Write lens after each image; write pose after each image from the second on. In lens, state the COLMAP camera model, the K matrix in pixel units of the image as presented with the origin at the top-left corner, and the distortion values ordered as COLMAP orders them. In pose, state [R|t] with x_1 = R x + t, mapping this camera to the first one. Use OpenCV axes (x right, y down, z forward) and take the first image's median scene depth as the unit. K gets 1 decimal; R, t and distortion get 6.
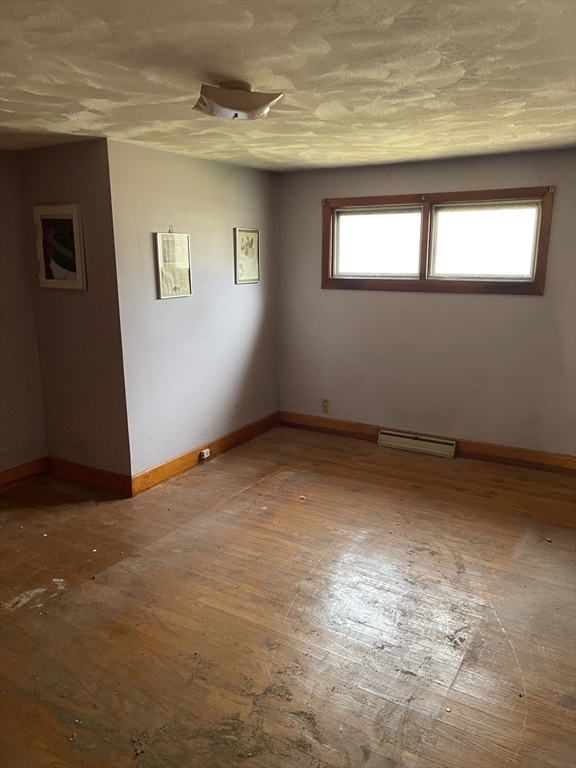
lens RADIAL K [[572.5, 0, 288.0], [0, 572.5, 384.0], [0, 0, 1]] dist [0.084979, -0.102561]
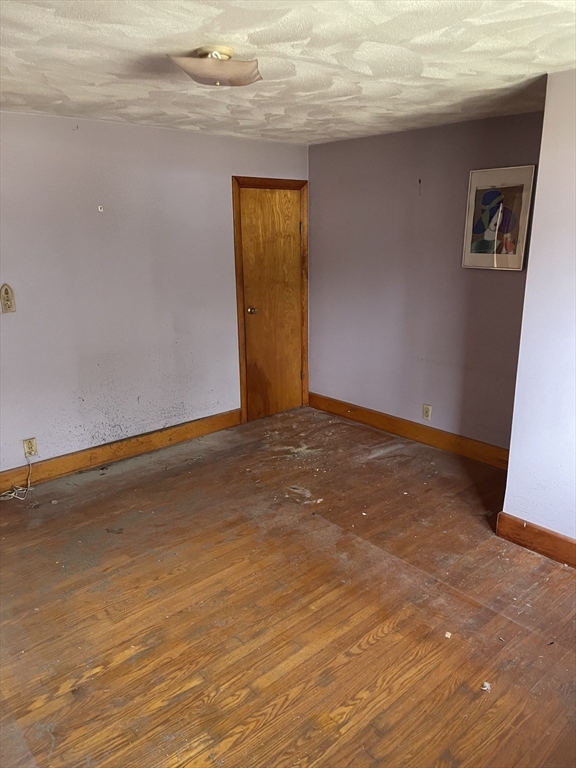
lens RADIAL K [[572.5, 0, 288.0], [0, 572.5, 384.0], [0, 0, 1]] dist [0.084979, -0.102561]
pose [[-0.287496, 0.268208, -0.919462, 0.483868], [-0.205988, 0.920212, 0.332834, -0.199461], [0.935369, 0.285086, -0.209309, 0.820048]]
